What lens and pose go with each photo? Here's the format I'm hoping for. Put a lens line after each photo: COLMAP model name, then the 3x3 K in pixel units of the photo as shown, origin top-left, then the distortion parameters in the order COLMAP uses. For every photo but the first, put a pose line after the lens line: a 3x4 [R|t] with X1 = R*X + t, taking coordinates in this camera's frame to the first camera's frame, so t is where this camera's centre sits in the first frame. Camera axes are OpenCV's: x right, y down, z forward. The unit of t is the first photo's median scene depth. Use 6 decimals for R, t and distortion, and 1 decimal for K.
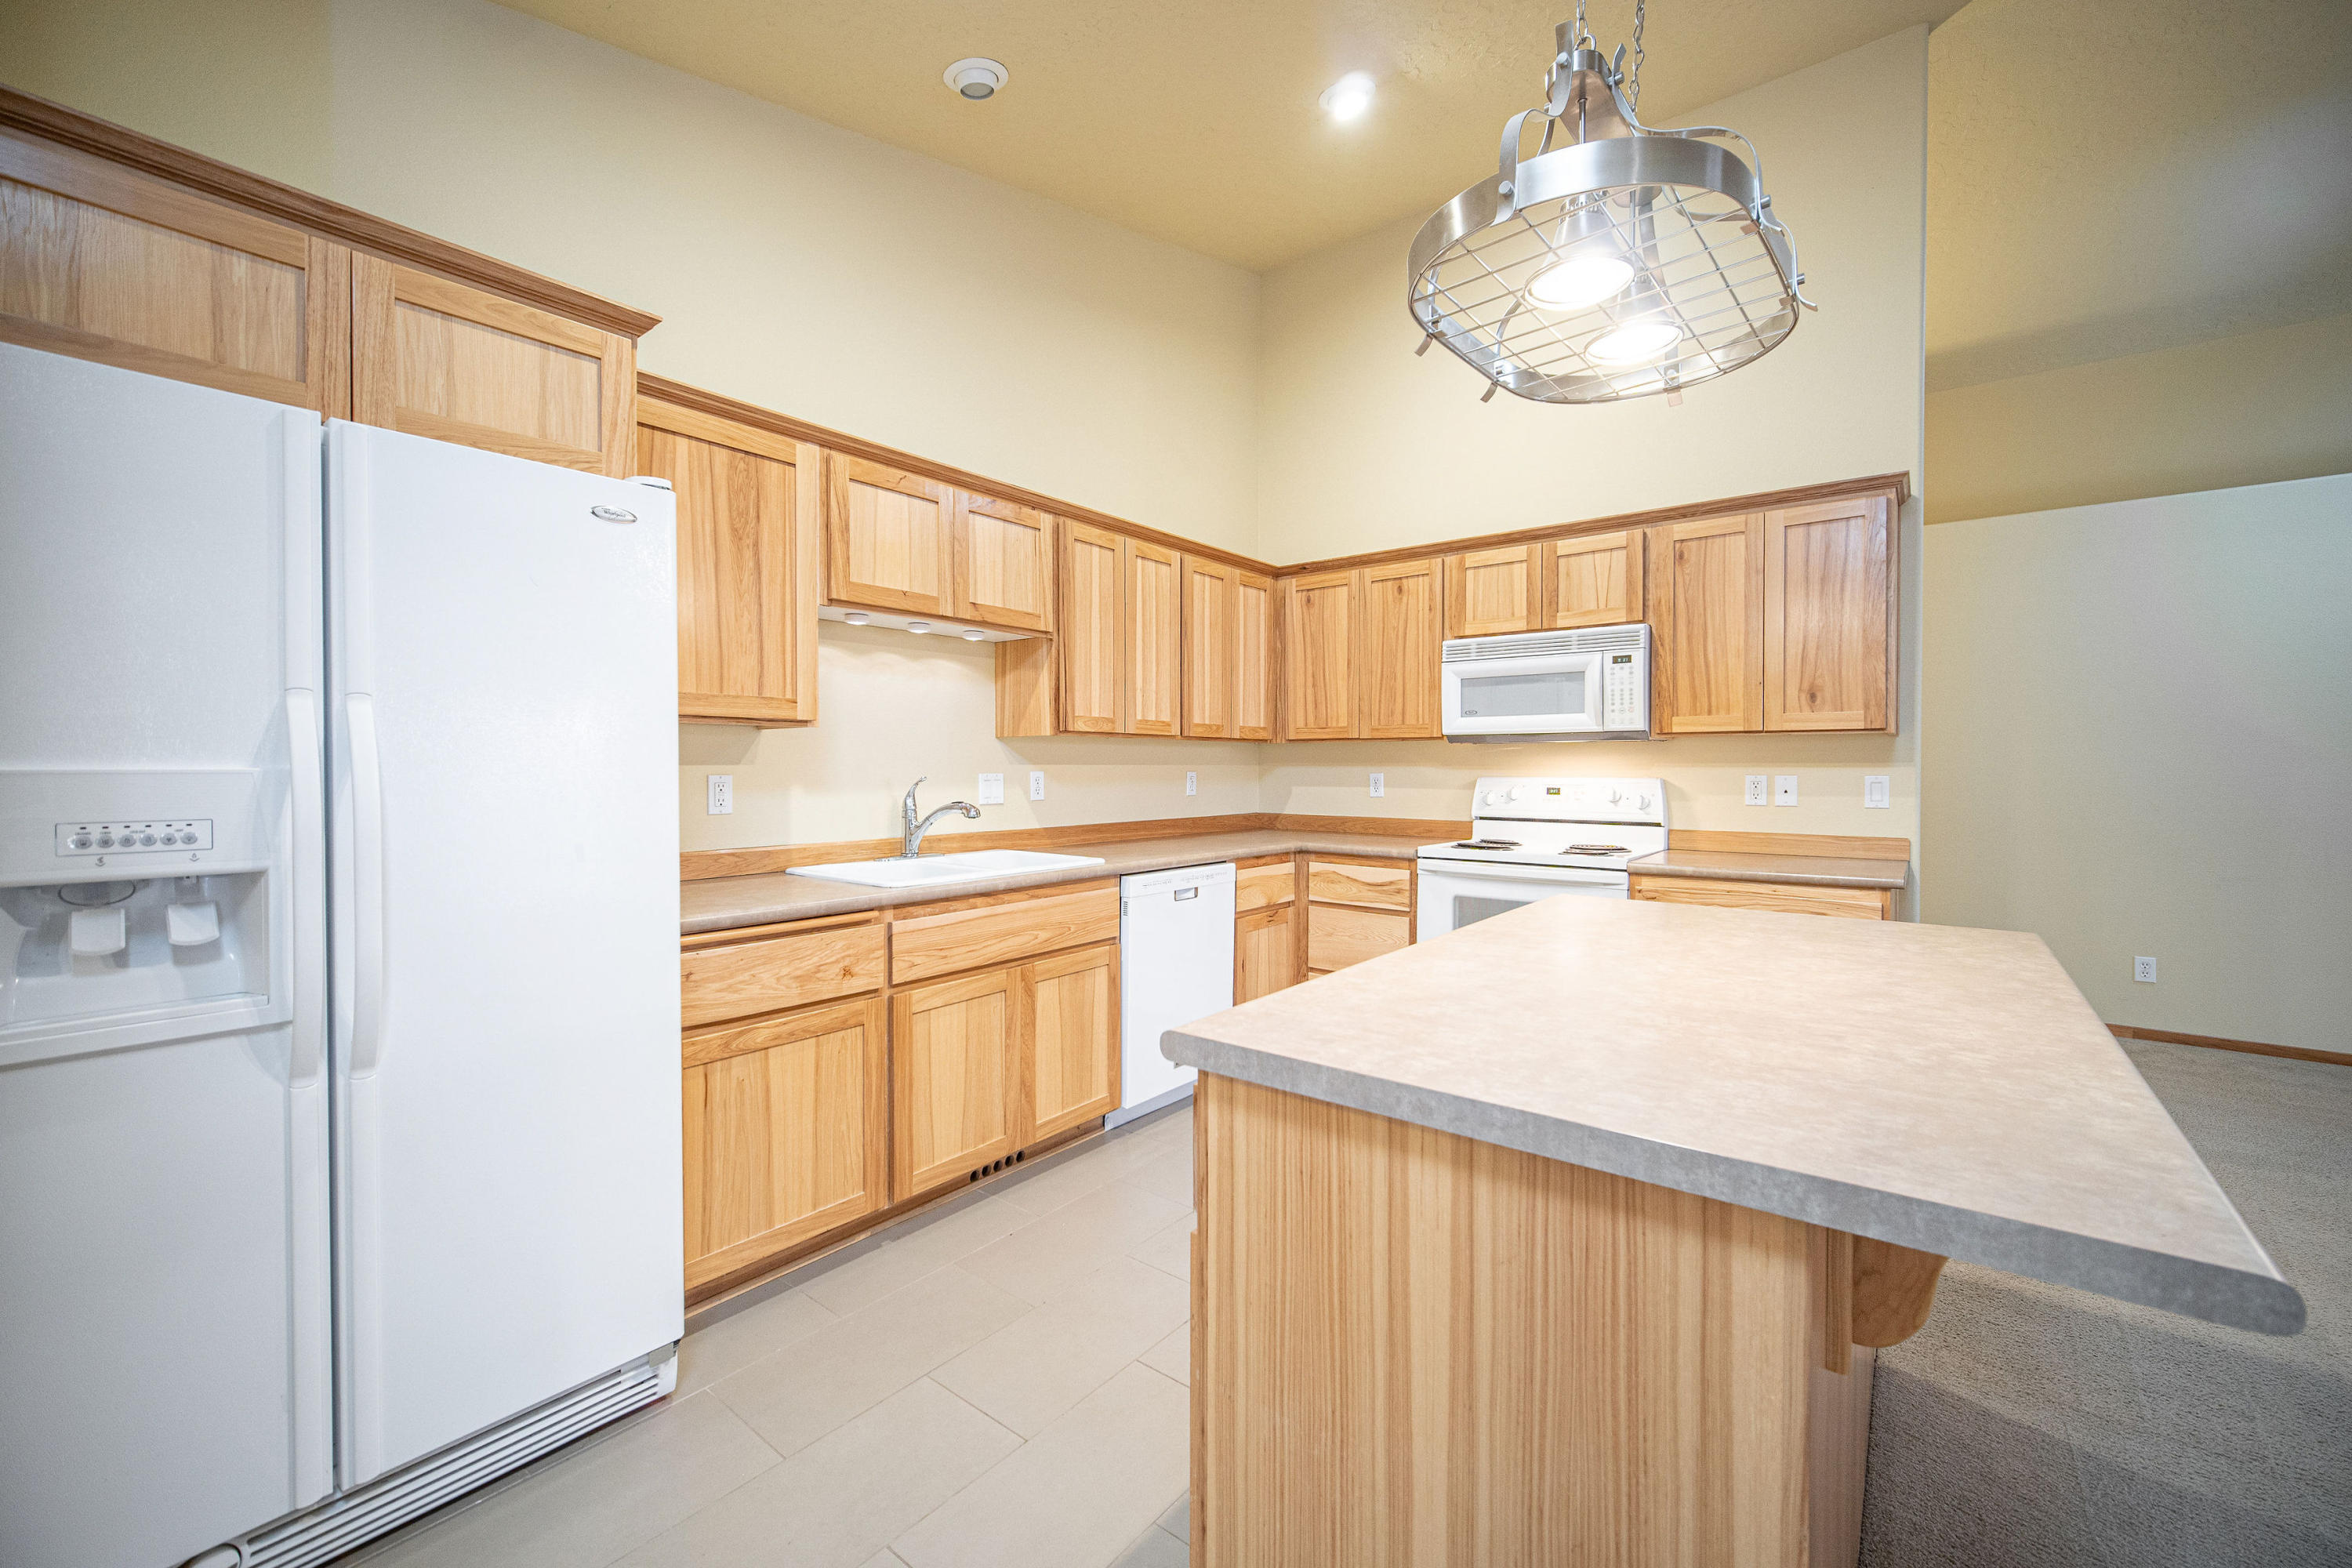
lens RADIAL K [[966.8, 0, 1176.0], [0, 966.8, 784.0], [0, 0, 1]] dist [-0.001177, -0.000248]
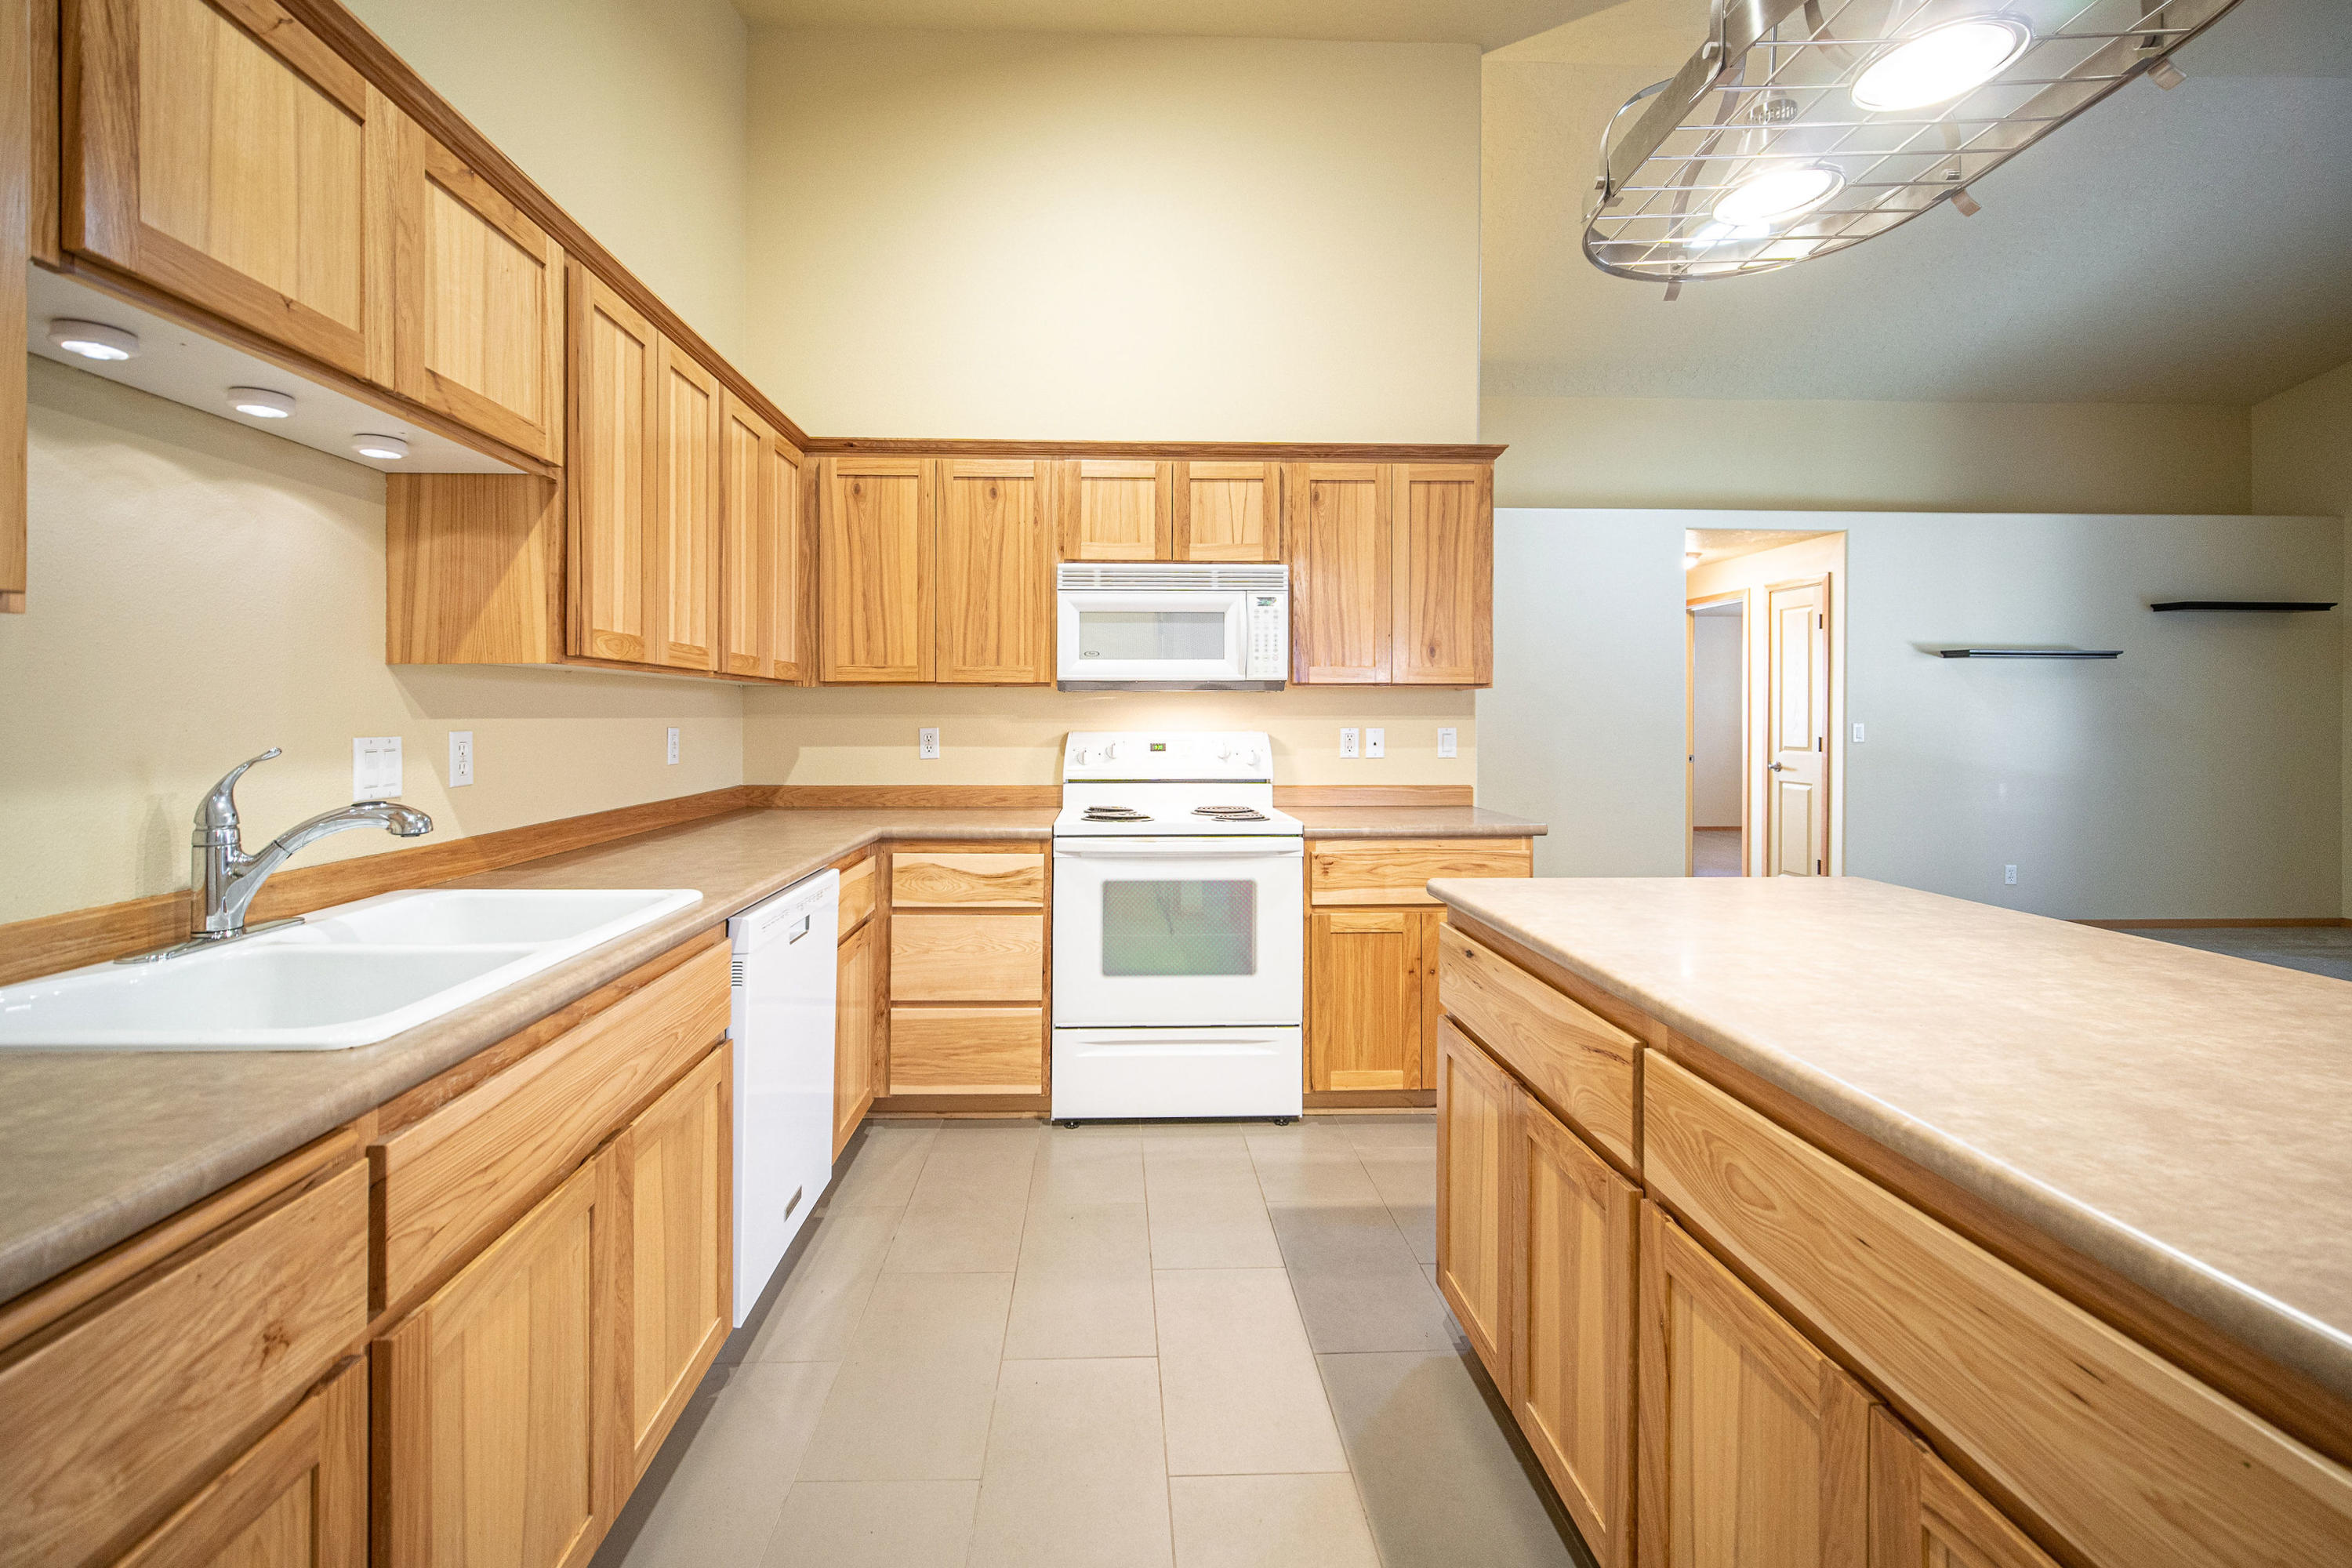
lens RADIAL K [[998.7, 0, 1167.8], [0, 998.7, 717.6], [0, 0, 1]] dist [0.002665, -0.000177]
pose [[0.753351, -0.001271, 0.657617, -0.214567], [0.011802, 0.999863, -0.011589, -0.009769], [-0.657513, 0.016492, 0.753263, 0.338338]]
